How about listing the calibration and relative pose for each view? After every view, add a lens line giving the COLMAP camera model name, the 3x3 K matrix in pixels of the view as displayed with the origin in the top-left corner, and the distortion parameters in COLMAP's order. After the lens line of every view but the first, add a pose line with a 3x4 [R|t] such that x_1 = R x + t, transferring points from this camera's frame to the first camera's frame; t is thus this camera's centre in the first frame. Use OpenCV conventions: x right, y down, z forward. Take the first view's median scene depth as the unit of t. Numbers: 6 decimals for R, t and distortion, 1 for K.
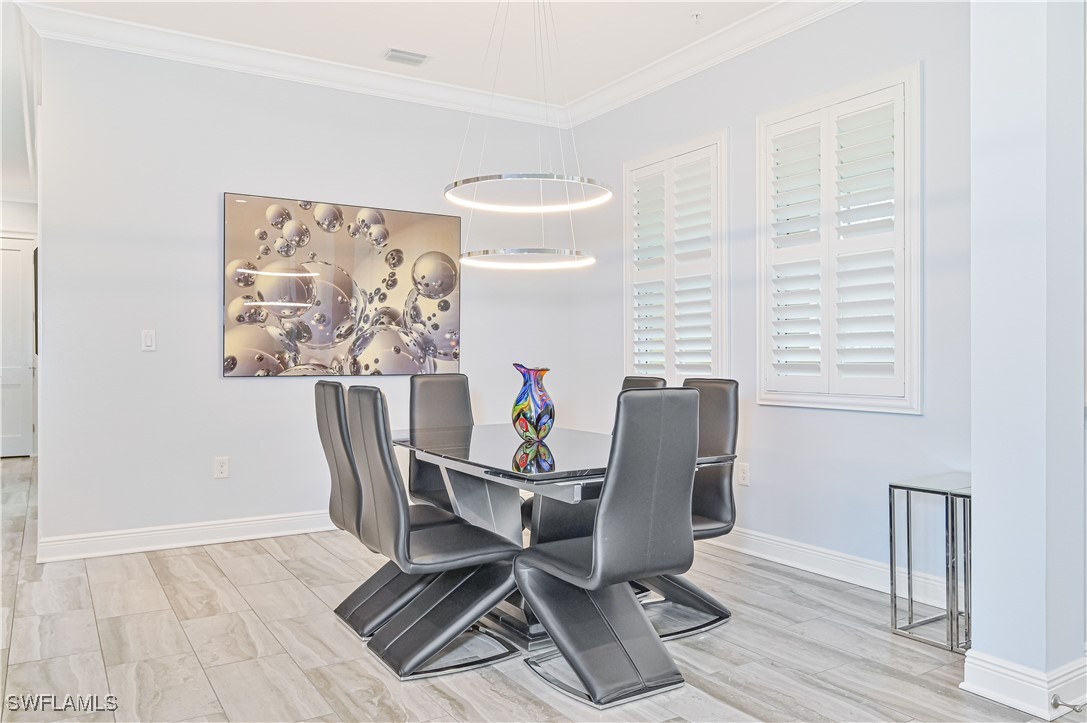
lens RADIAL K [[806.0, 0, 543.7], [0, 806.0, 360.9], [0, 0, 1]] dist [-0.004242, -0.003642]
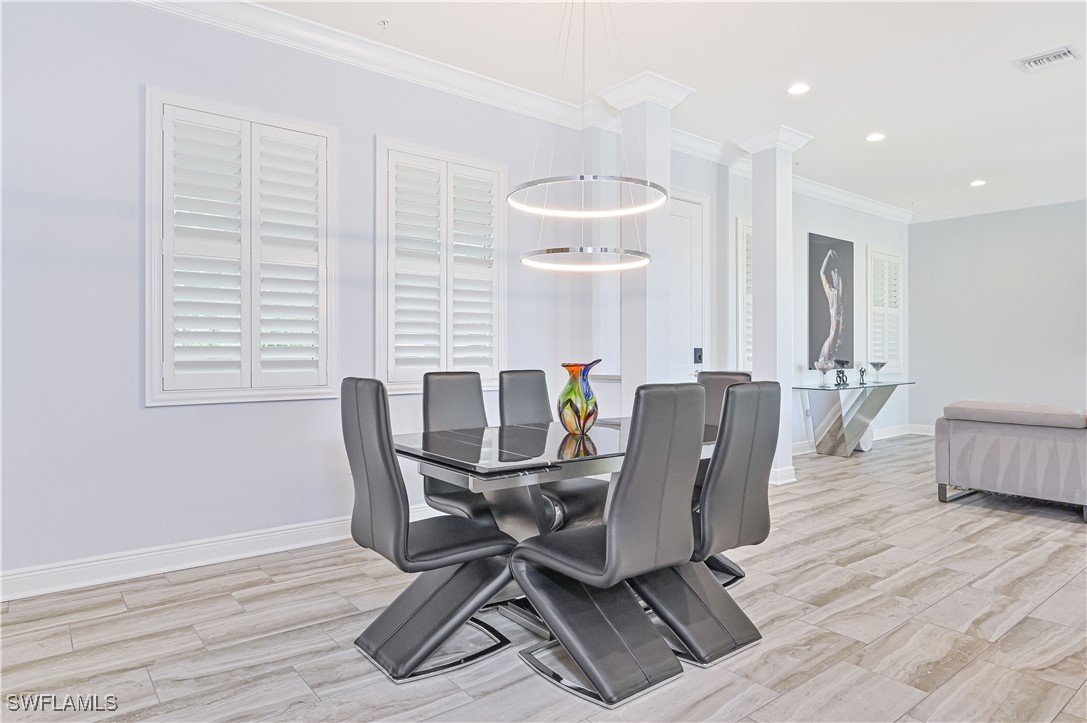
lens RADIAL K [[647.8, 0, 544.1], [0, 647.8, 357.5], [0, 0, 1]] dist [-0.000266, -0.001345]
pose [[-0.126046, -0.003417, 0.992018, -0.574750], [0.003673, 0.999986, 0.003911, -0.001175], [-0.992018, 0.004137, -0.126032, 0.786172]]
